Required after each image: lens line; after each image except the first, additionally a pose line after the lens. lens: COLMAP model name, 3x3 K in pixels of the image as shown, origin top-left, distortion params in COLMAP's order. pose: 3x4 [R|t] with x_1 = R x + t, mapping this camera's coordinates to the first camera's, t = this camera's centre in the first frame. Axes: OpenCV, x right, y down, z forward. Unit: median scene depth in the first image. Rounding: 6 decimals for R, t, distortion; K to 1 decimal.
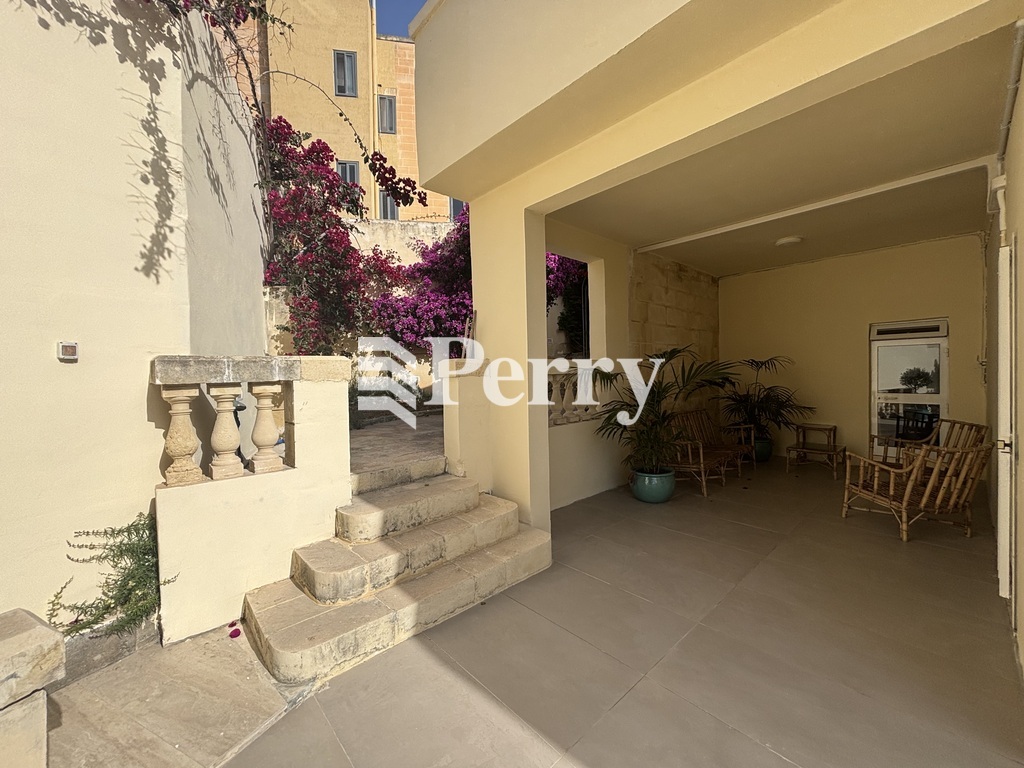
lens RADIAL K [[412.5, 0, 510.8], [0, 412.5, 378.7], [0, 0, 1]] dist [0.000534, 0.000032]
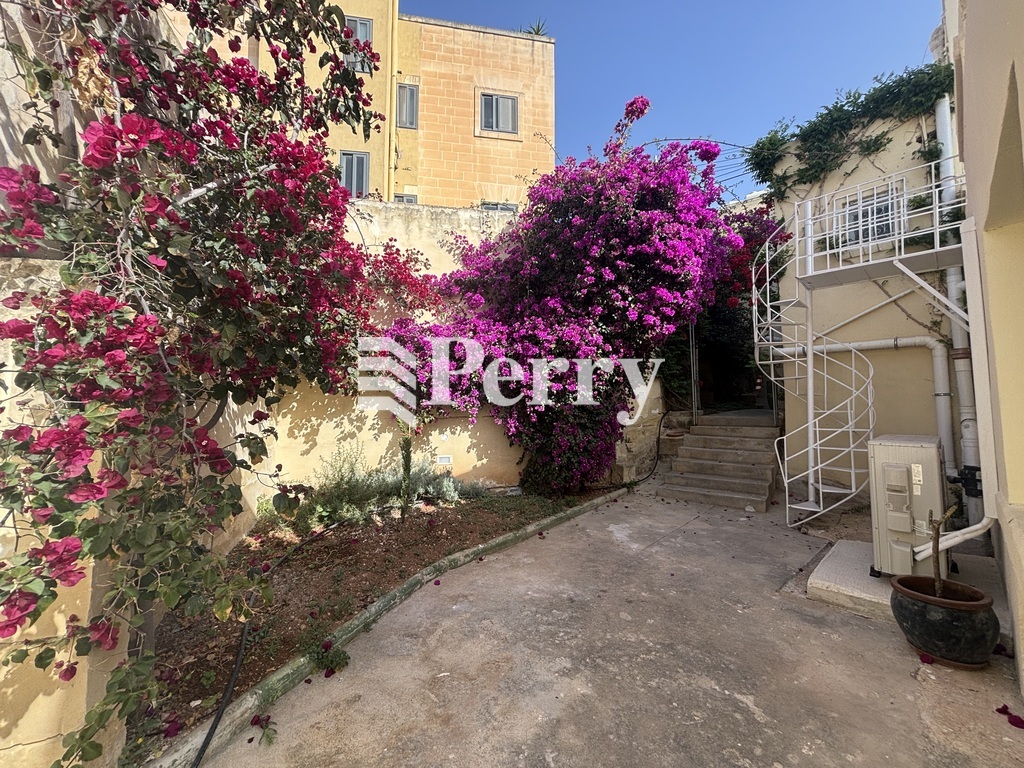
lens RADIAL K [[412.5, 0, 509.7], [0, 412.5, 382.2], [0, 0, 1]] dist [0.000534, 0.000032]
pose [[0.999855, 0.013642, -0.010208, -0.138346], [-0.014481, 0.996085, -0.087202, -0.063672], [0.008979, 0.087337, 0.996138, 0.403833]]
